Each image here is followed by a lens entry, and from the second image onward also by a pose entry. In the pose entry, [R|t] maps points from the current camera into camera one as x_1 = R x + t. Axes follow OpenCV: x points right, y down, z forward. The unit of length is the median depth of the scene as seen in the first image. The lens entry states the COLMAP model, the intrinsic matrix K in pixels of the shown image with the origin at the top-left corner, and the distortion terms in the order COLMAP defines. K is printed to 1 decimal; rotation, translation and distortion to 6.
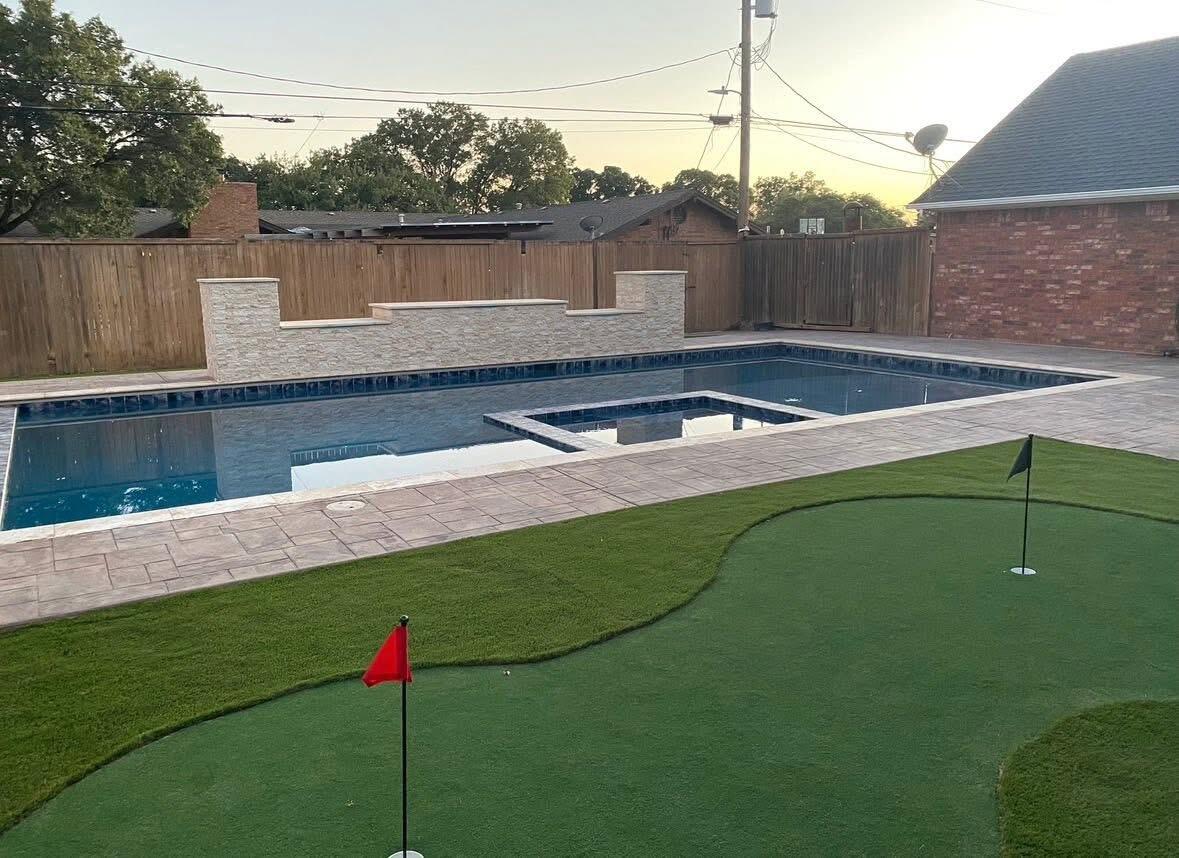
lens RADIAL K [[936.8, 0, 588.1], [0, 936.8, 428.5], [0, 0, 1]] dist [-0.001827, -0.000167]
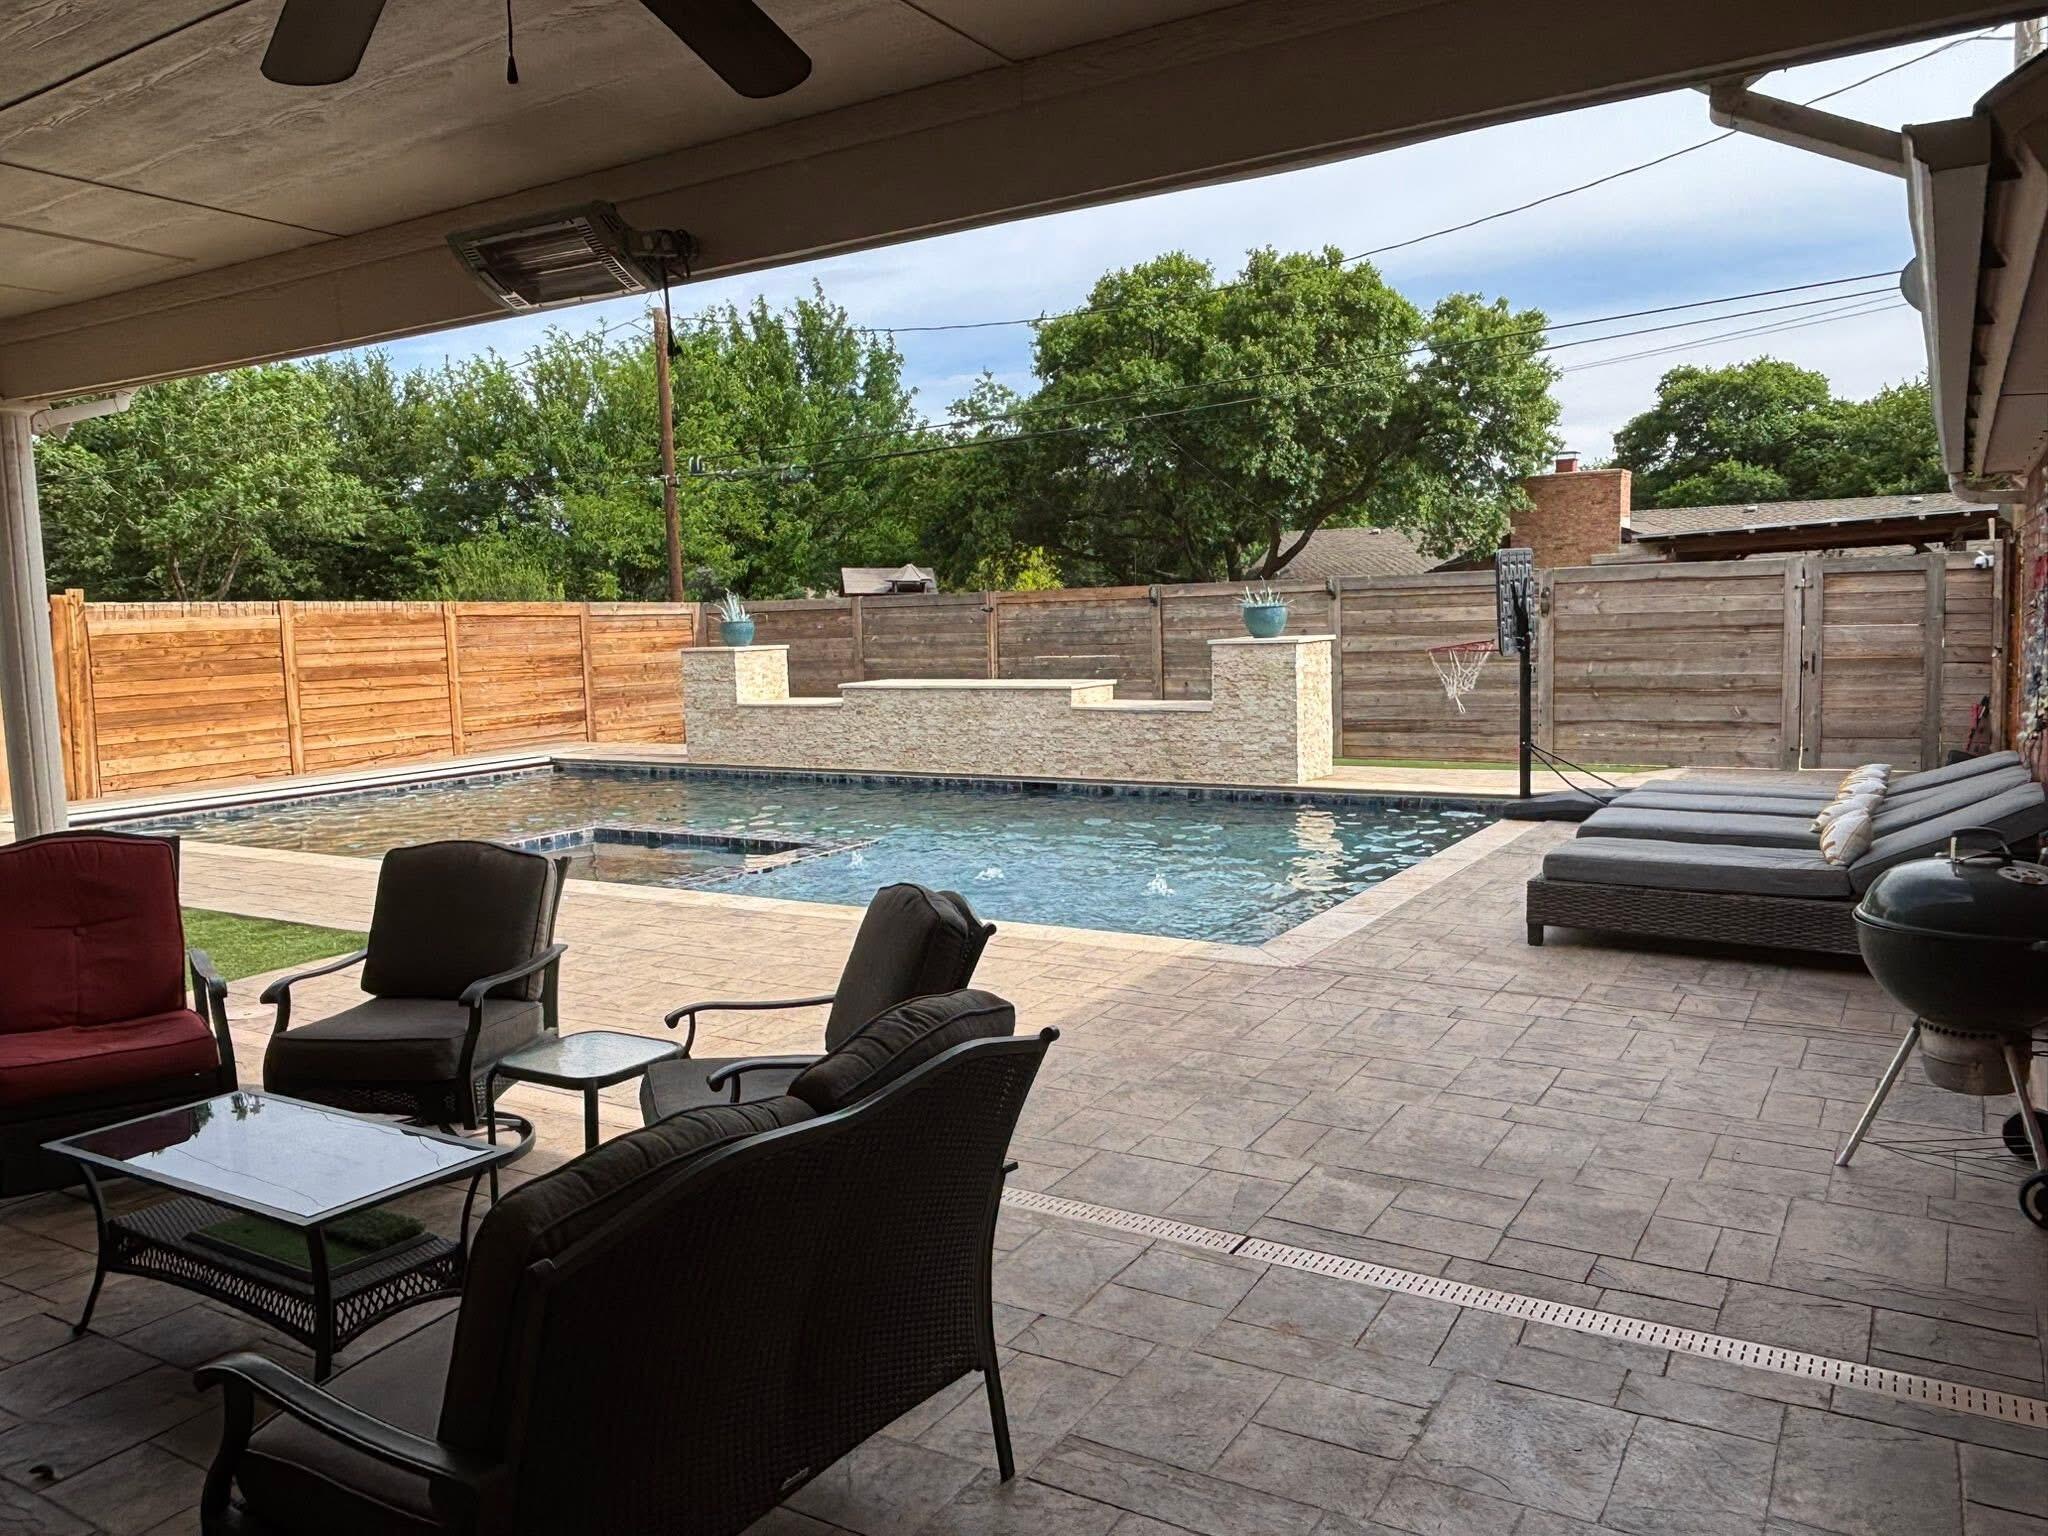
lens RADIAL K [[1543.5, 0, 1024.3], [0, 1543.5, 762.2], [0, 0, 1]] dist [0.033909, -0.057517]
pose [[0.467520, 0.083811, -0.880000, 0.874672], [-0.141092, 0.989808, 0.019311, -0.101848], [0.872650, 0.115133, 0.474581, 0.494660]]
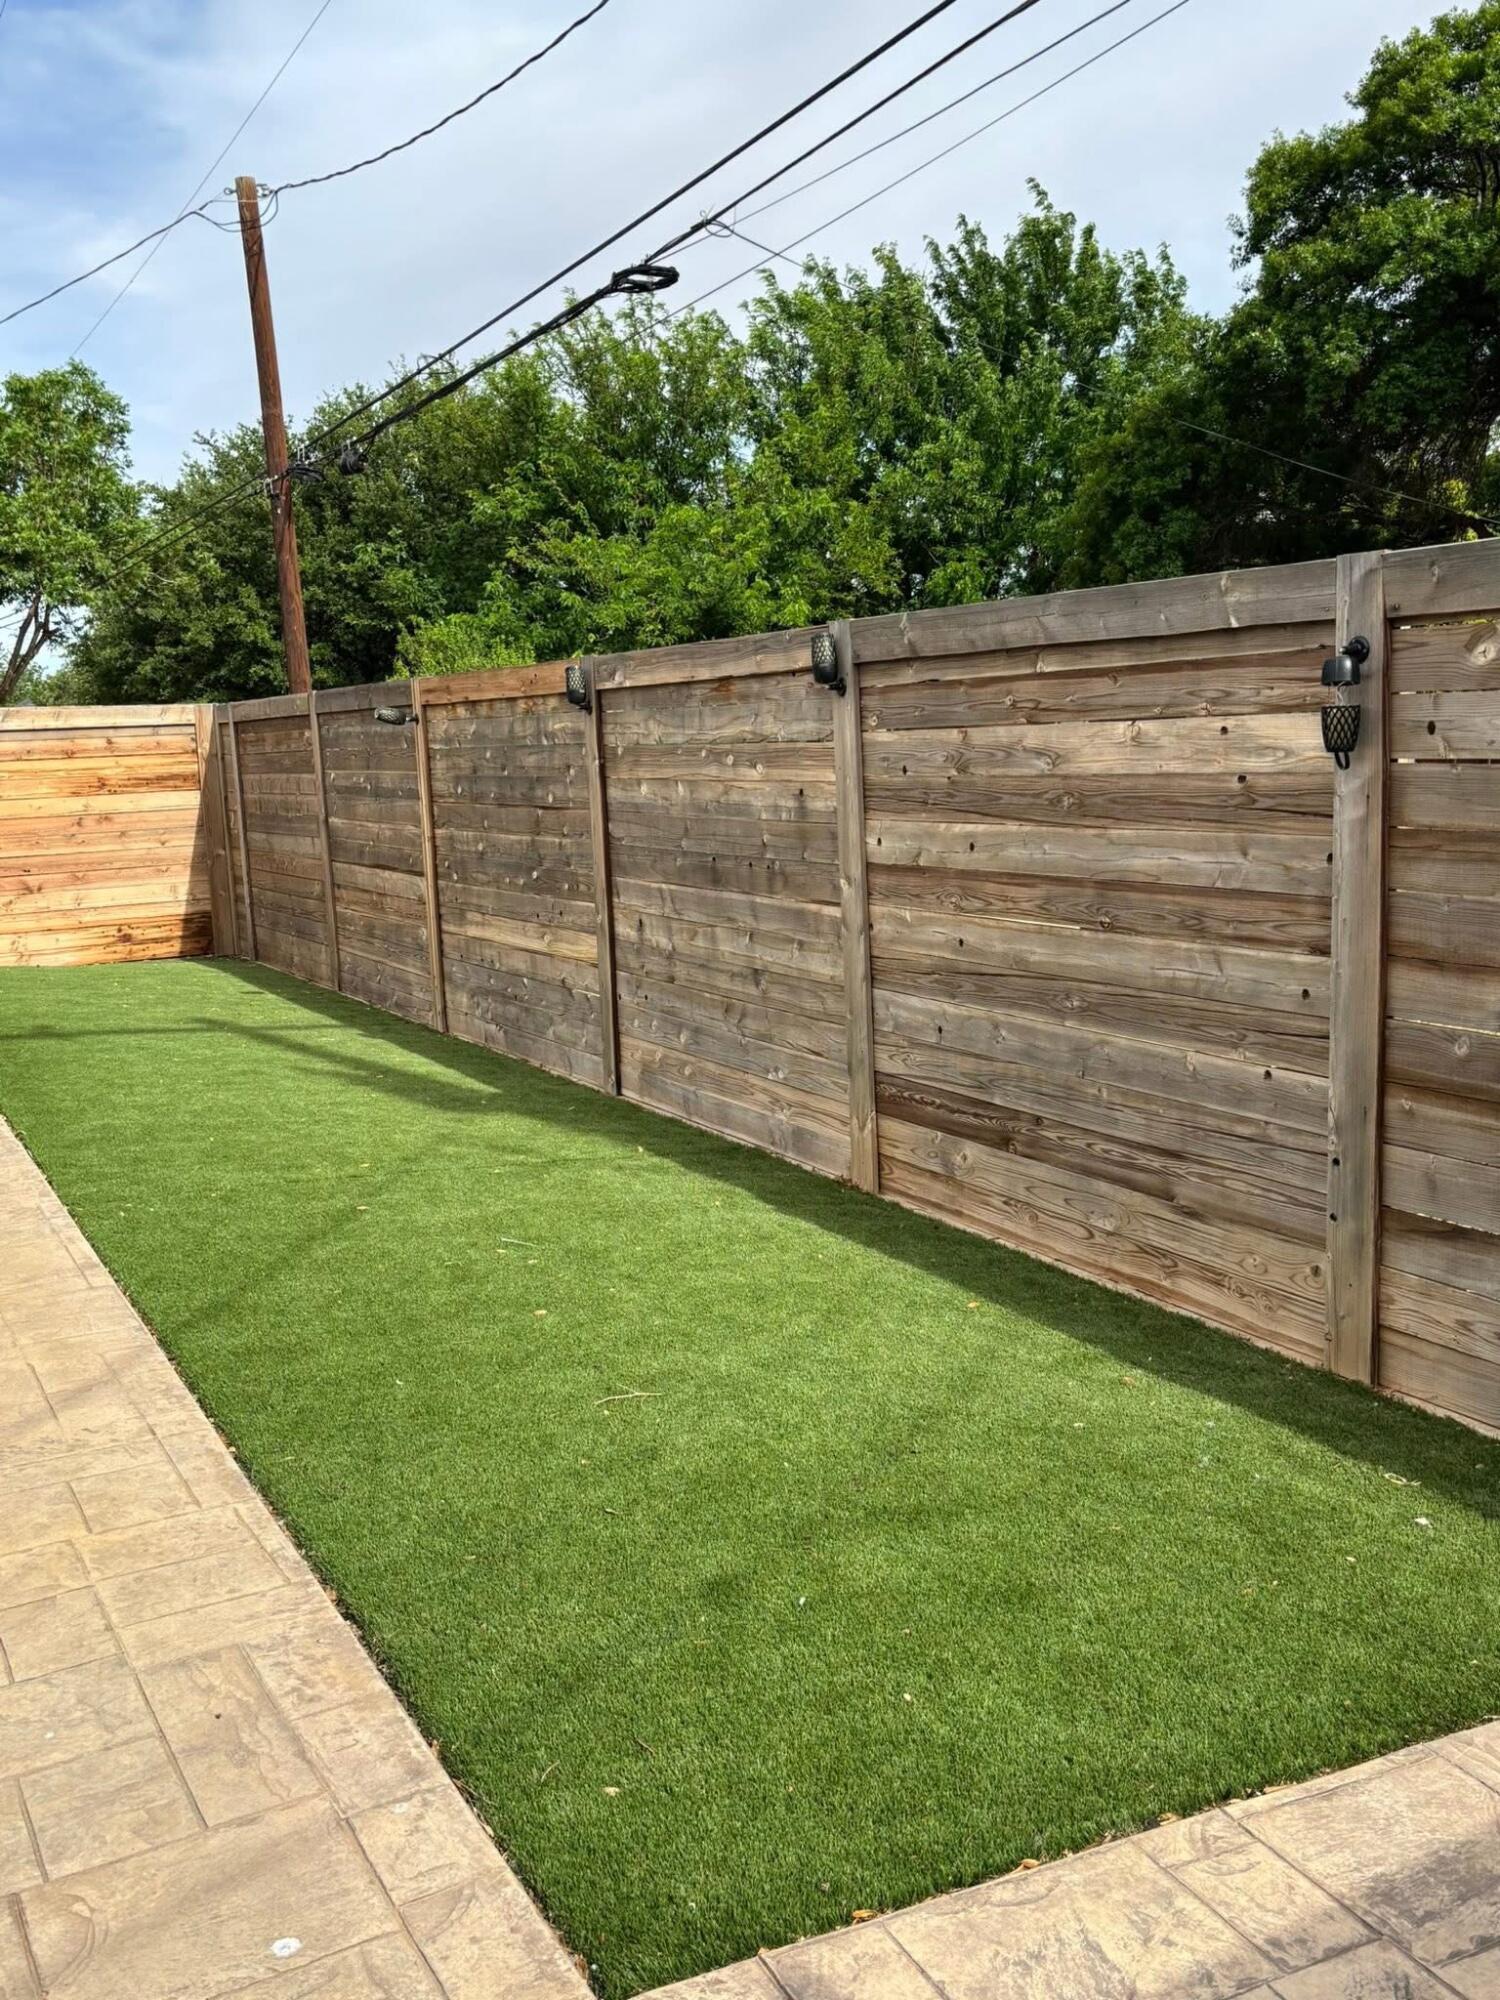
lens RADIAL K [[1784.1, 0, 760.2], [0, 1784.1, 1002.0], [0, 0, 1]] dist [0.039948, -0.018837]
pose [[-0.021082, 0.166790, -0.985767, 0.332315], [-0.146115, 0.974886, 0.168073, -0.242117], [0.989043, 0.147578, 0.003818, 1.291039]]
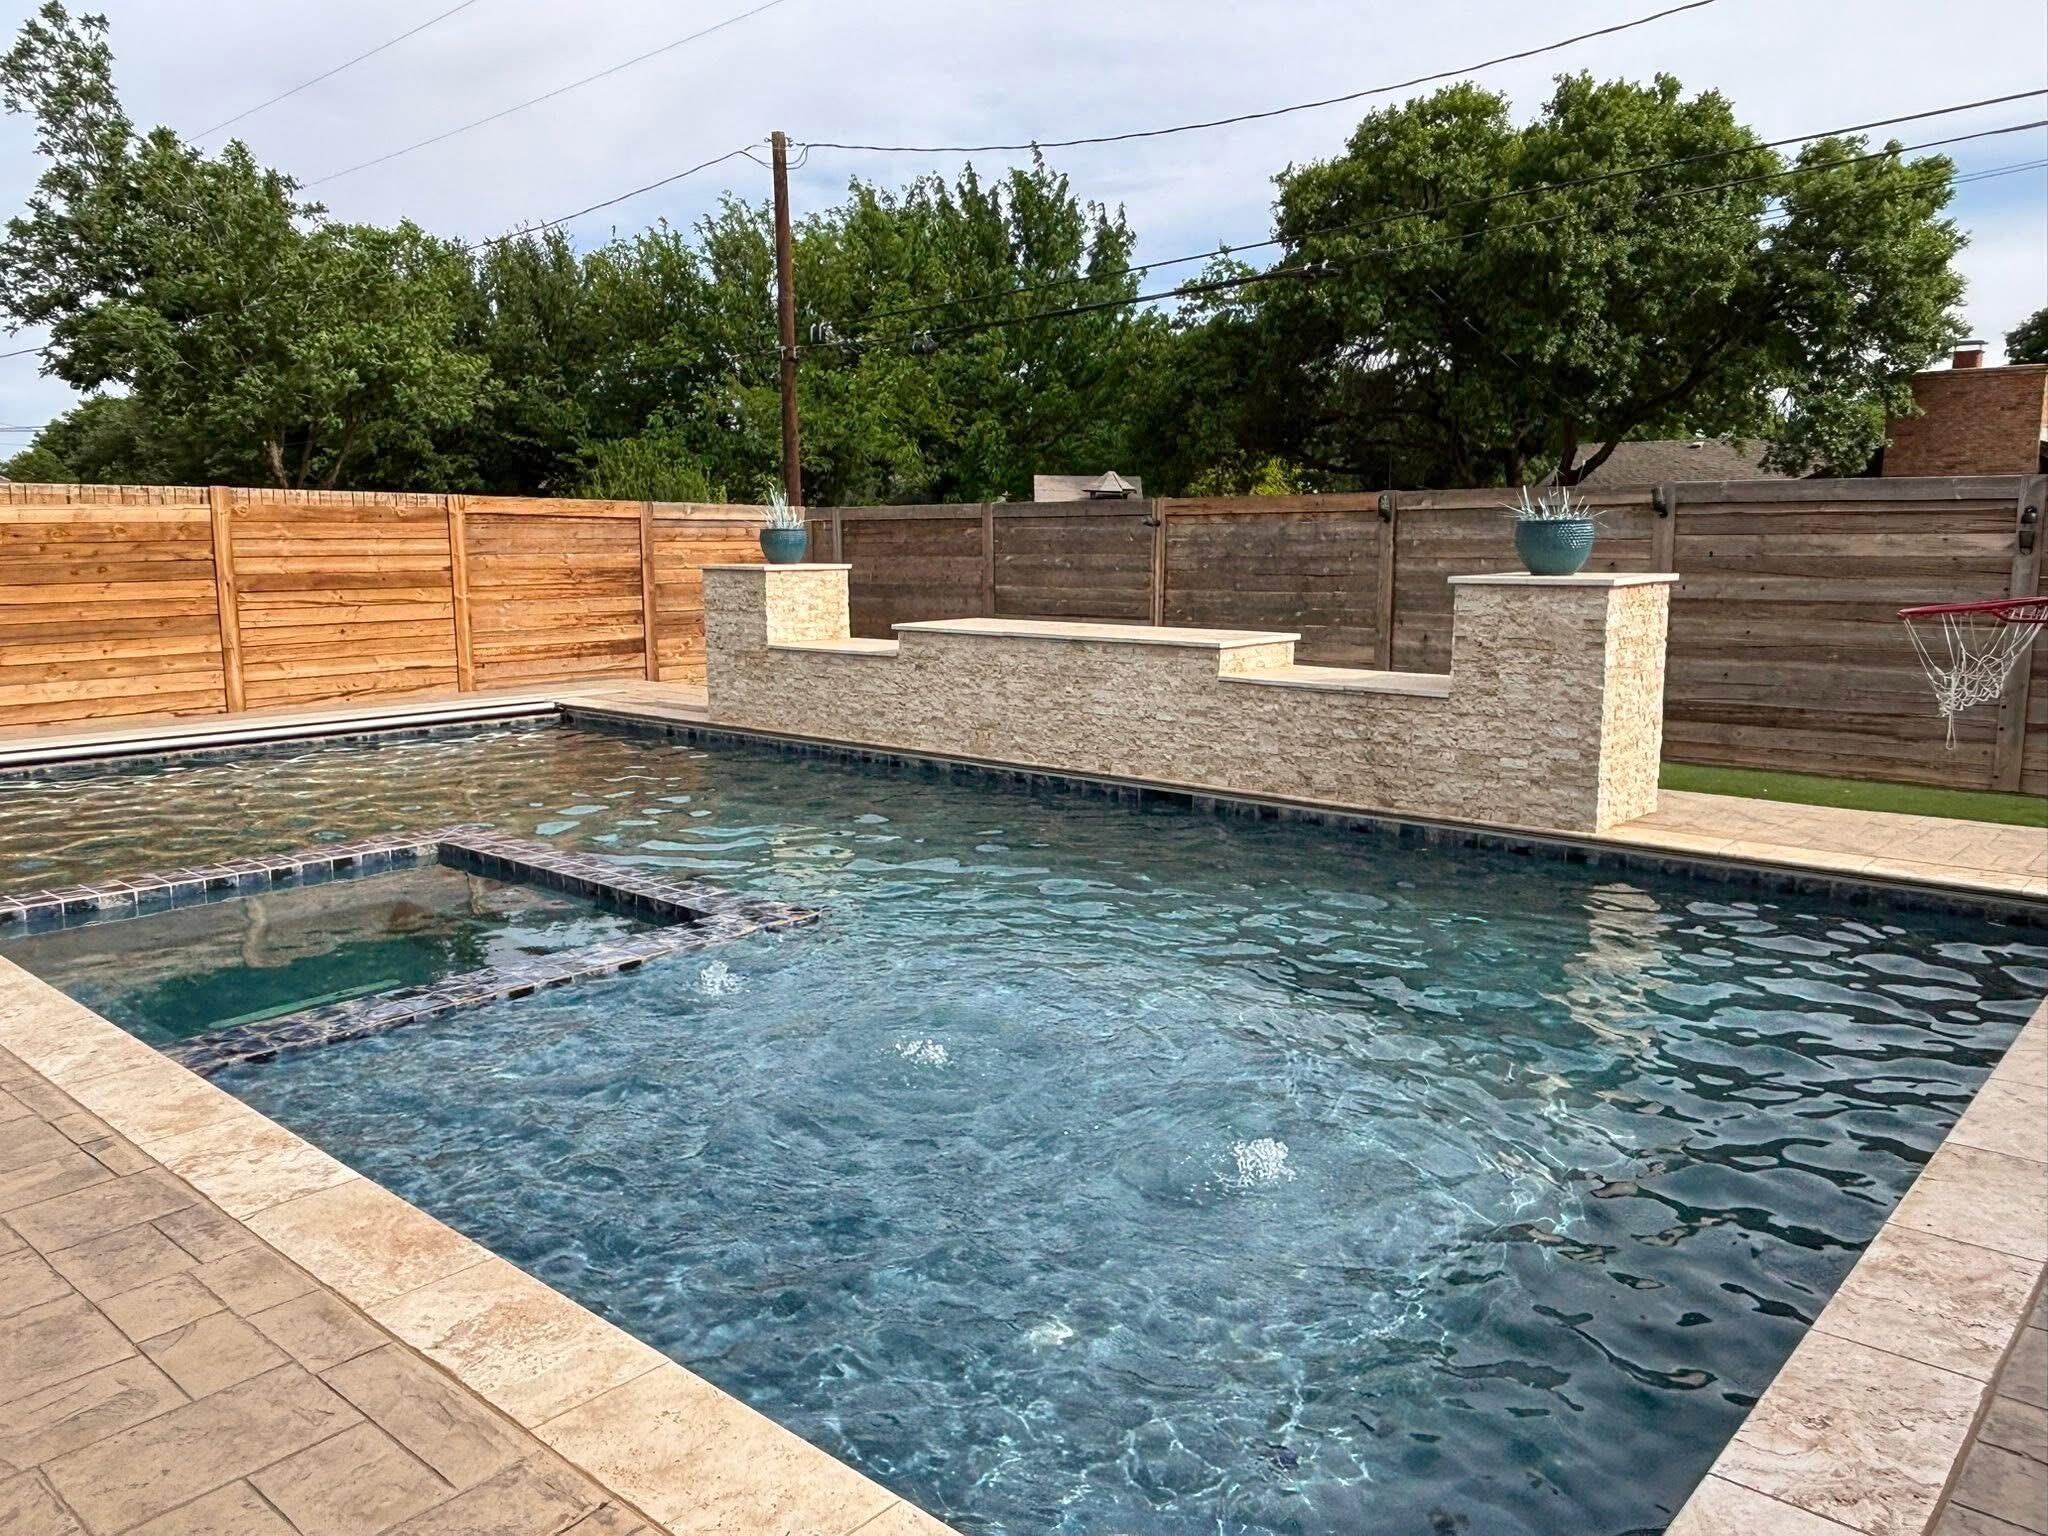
lens RADIAL K [[1543.5, 0, 1009.1], [0, 1543.5, 770.8], [0, 0, 1]] dist [0.033909, -0.057517]
pose [[0.303739, 0.153176, -0.940361, 0.564408], [-0.177699, 0.978781, 0.102037, -0.134690], [0.936037, 0.136109, 0.324513, 0.721381]]
